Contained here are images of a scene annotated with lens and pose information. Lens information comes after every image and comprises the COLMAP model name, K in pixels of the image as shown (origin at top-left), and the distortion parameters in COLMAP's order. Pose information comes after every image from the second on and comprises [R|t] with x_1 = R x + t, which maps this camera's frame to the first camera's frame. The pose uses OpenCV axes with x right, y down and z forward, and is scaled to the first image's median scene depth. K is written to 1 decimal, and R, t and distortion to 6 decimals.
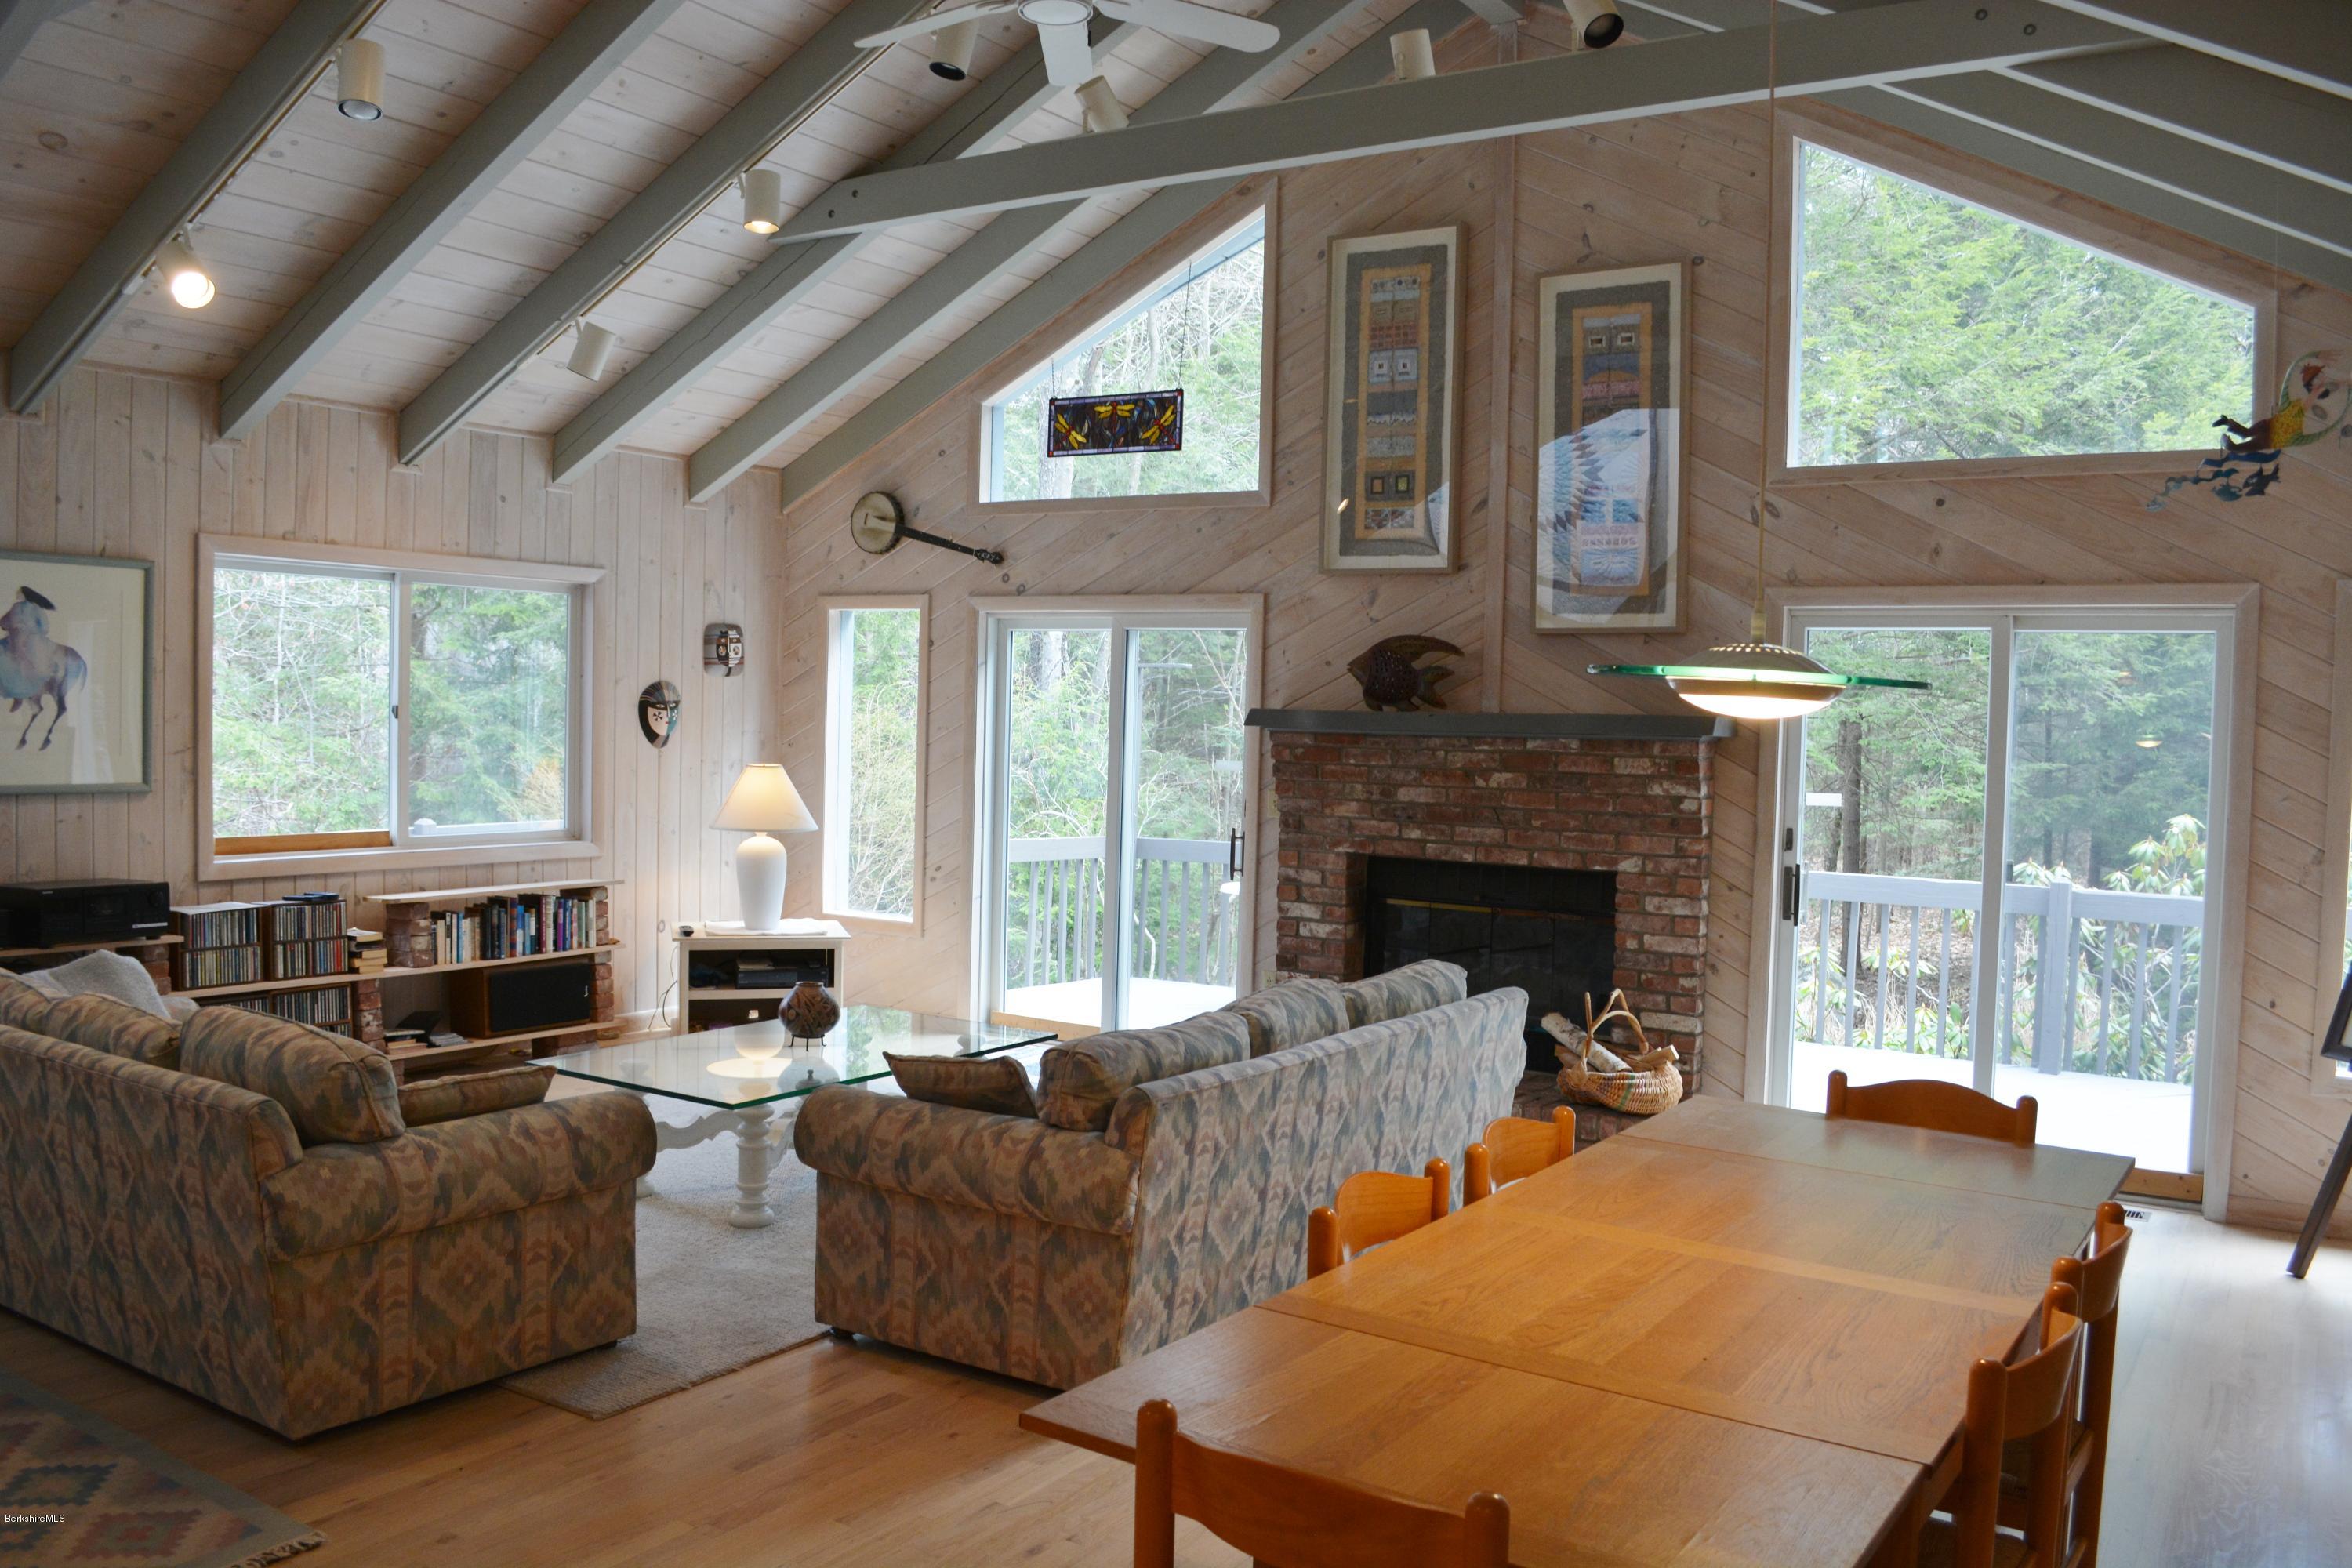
lens RADIAL K [[1843.9, 0, 1173.6], [0, 1843.9, 795.0], [0, 0, 1]] dist [-0.084170, 0.007847]
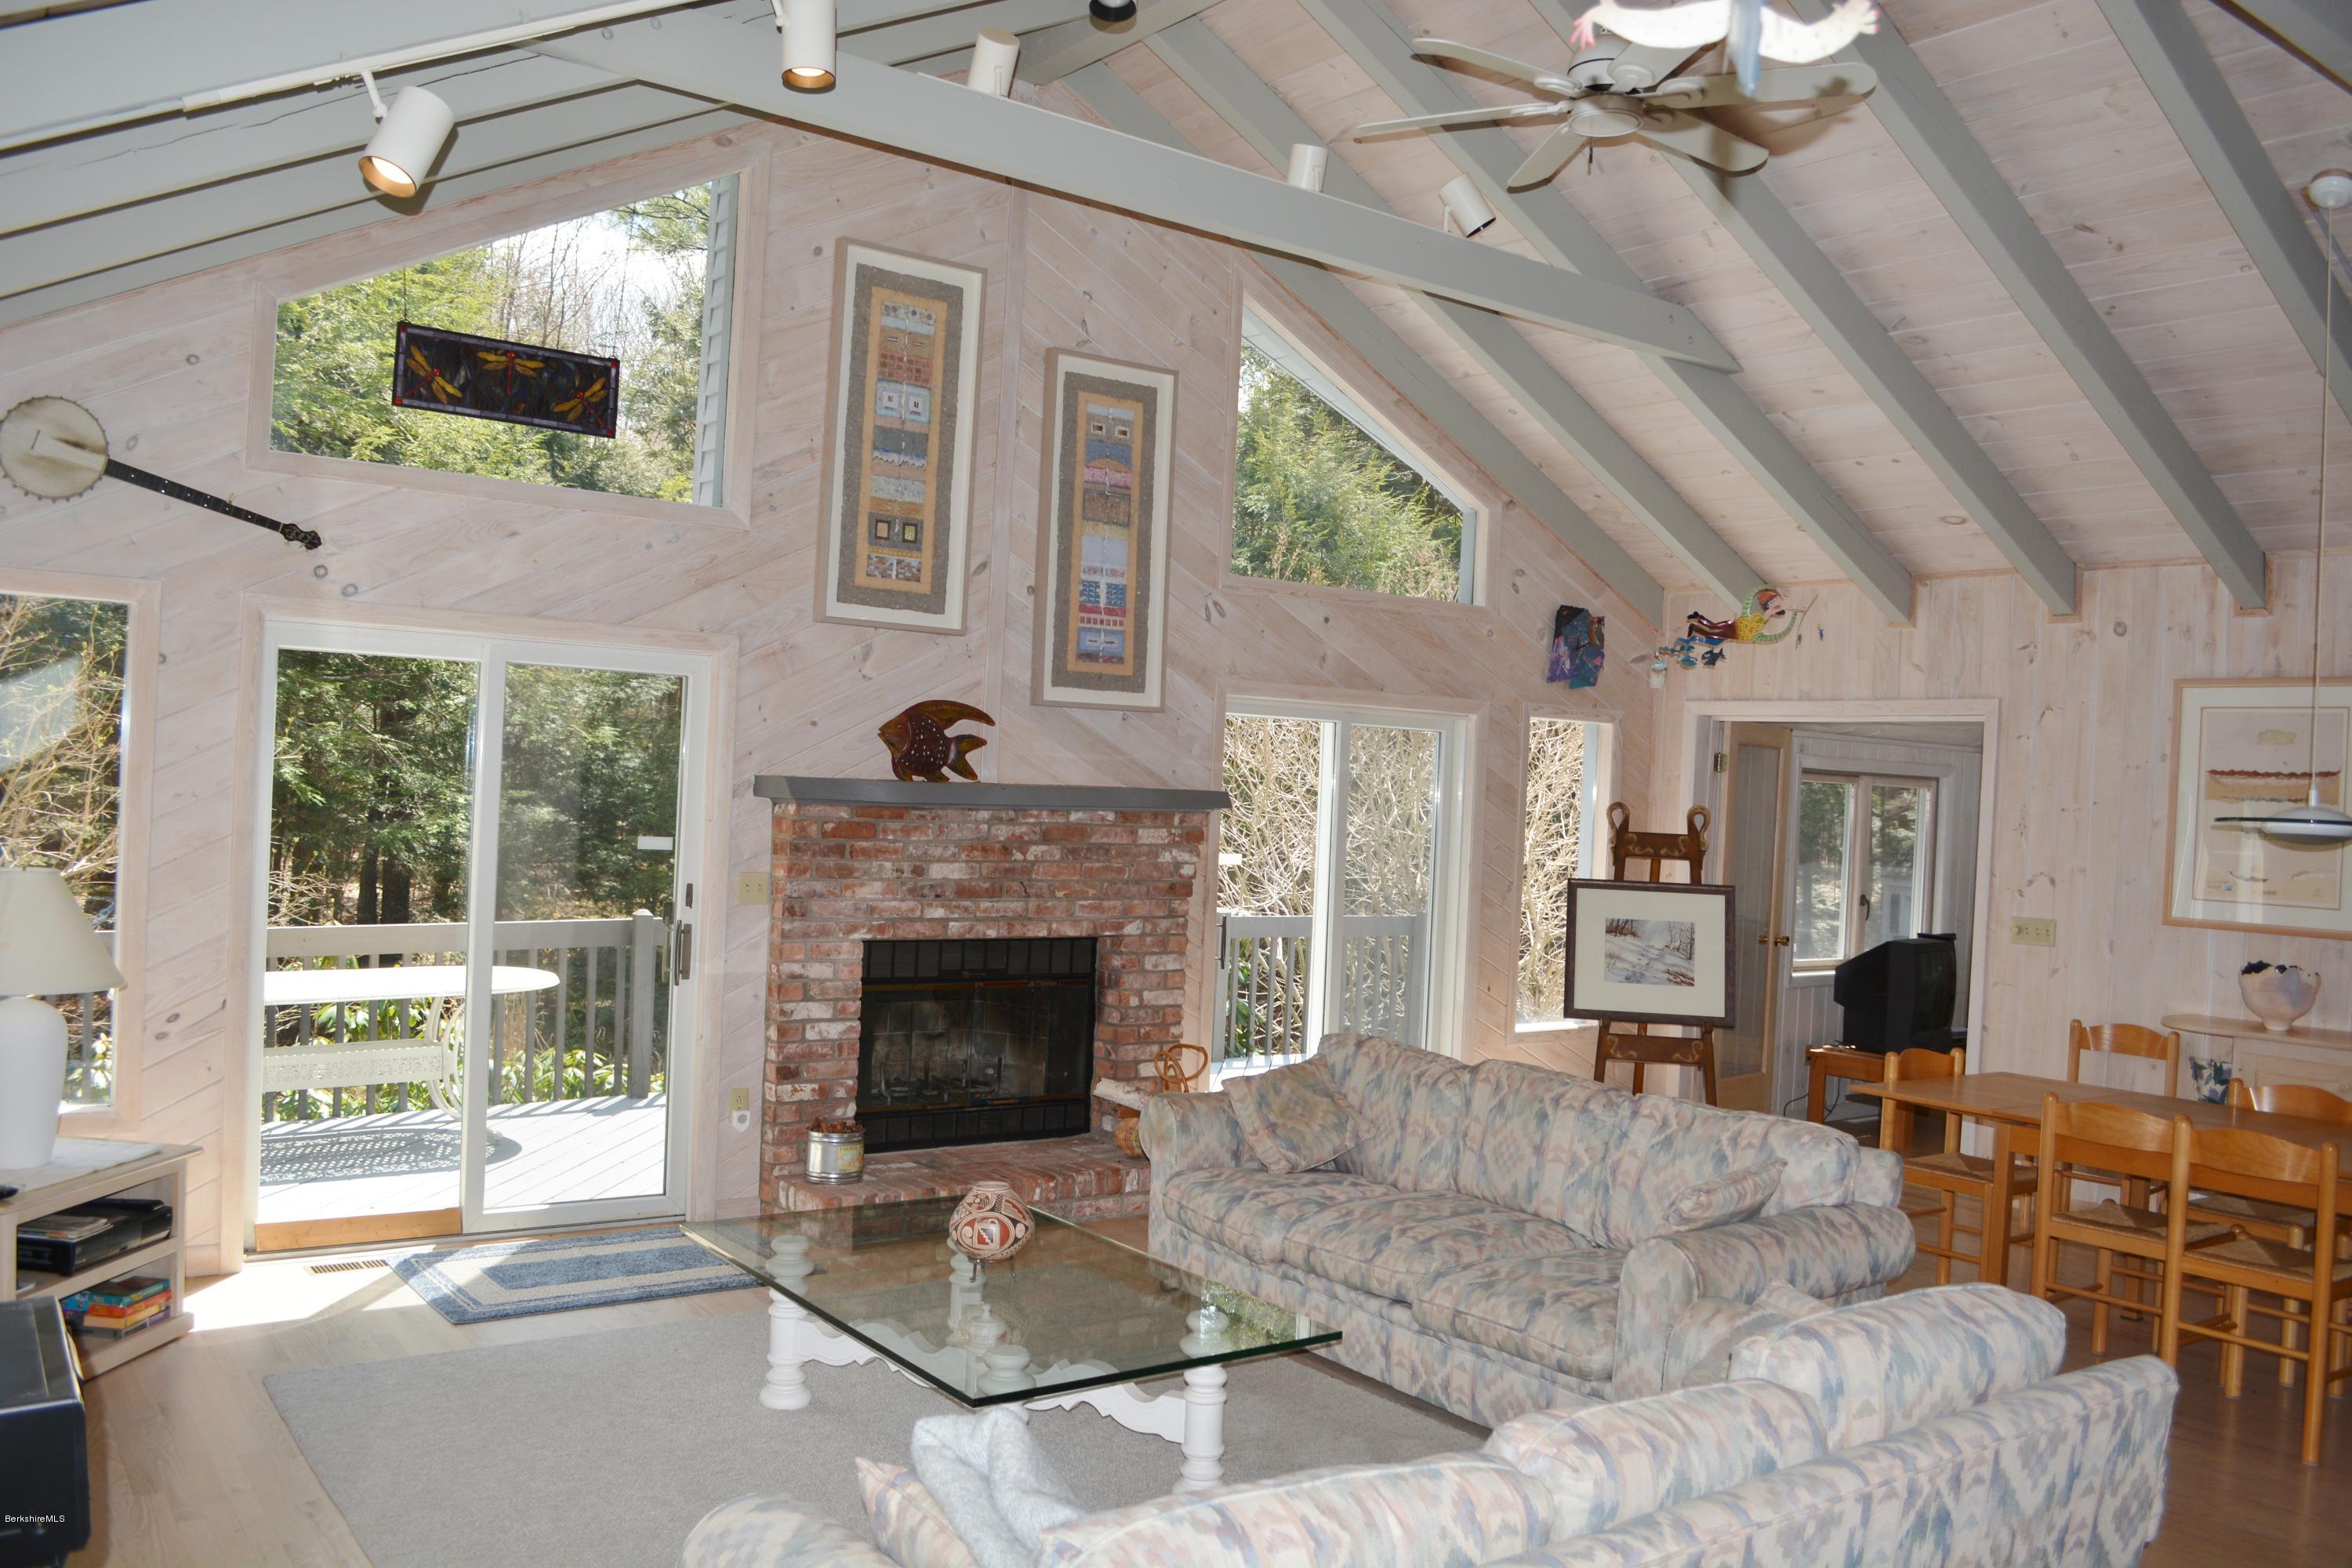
lens RADIAL K [[1843.9, 0, 1182.3], [0, 1843.9, 782.4], [0, 0, 1]] dist [-0.084170, 0.007847]
pose [[0.352143, -0.010920, 0.935883, -0.706184], [0.006551, 0.999936, 0.009202, -0.053407], [-0.935923, 0.002891, 0.352192, 0.563151]]
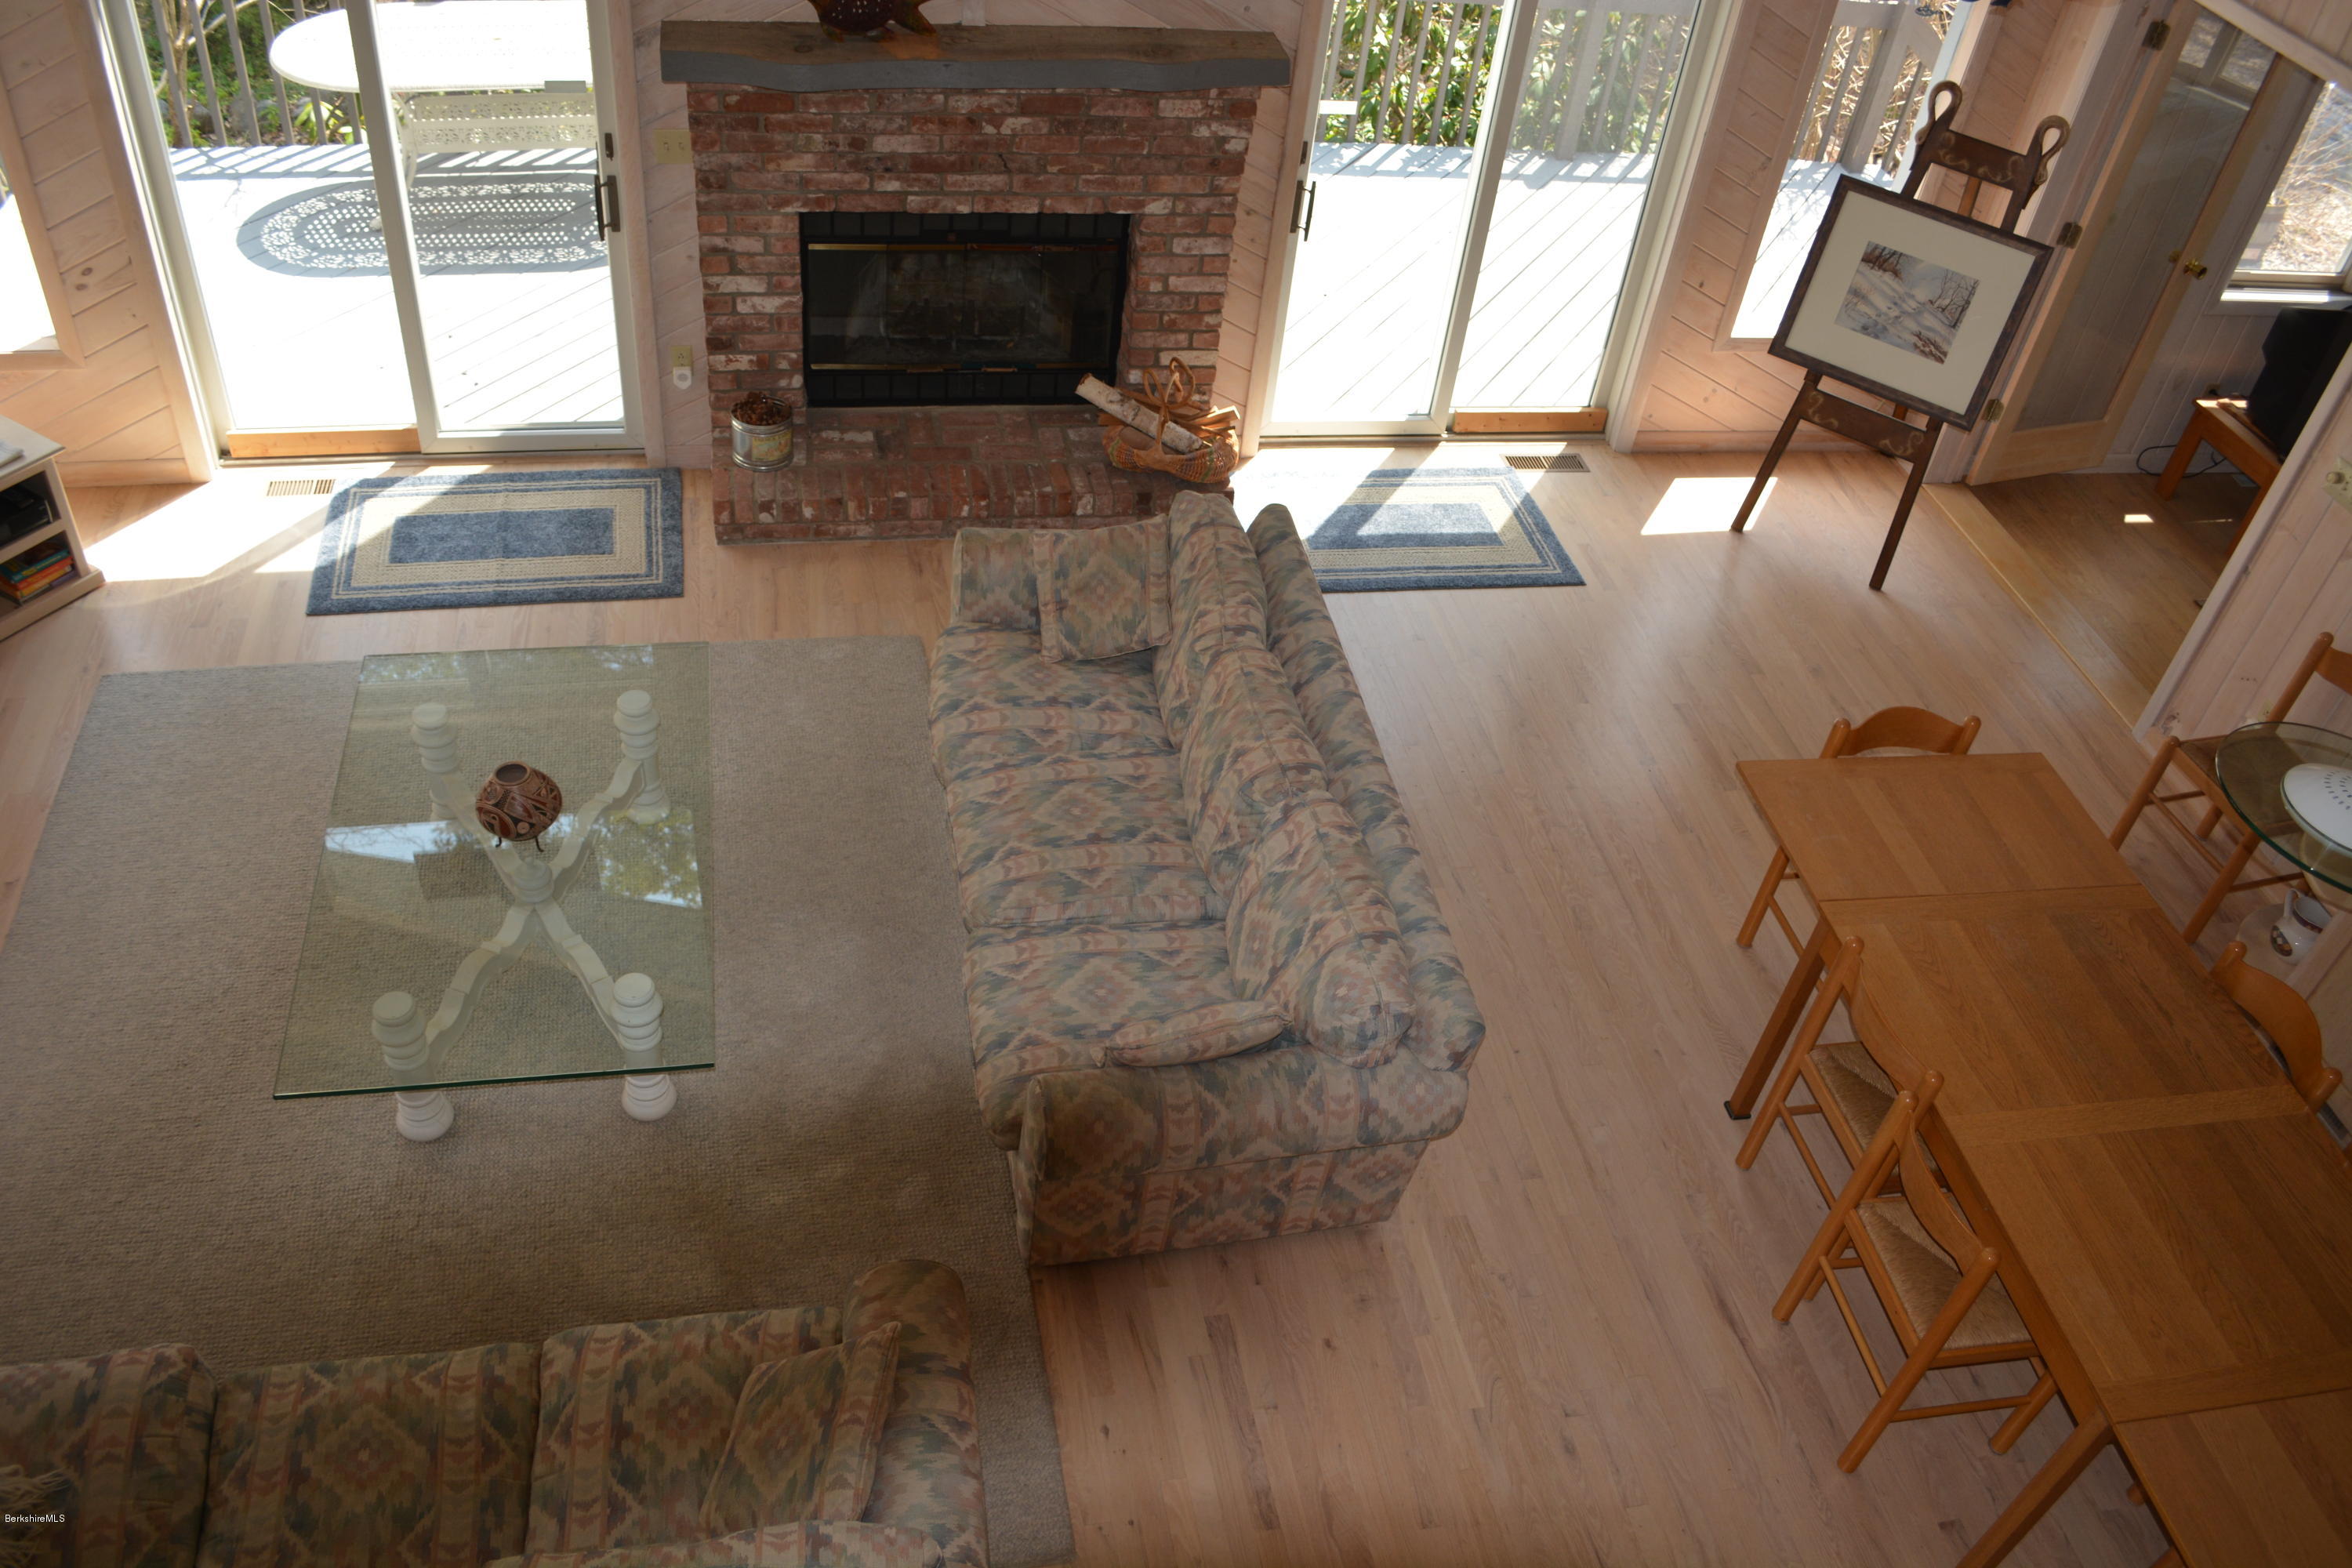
lens RADIAL K [[1843.9, 0, 1182.1], [0, 1843.9, 797.5], [0, 0, 1]] dist [-0.084170, 0.007847]
pose [[0.711753, -0.432738, 0.553305, -0.344677], [-0.053893, 0.751737, 0.657257, -0.316021], [-0.700360, -0.497623, 0.511730, 0.368699]]
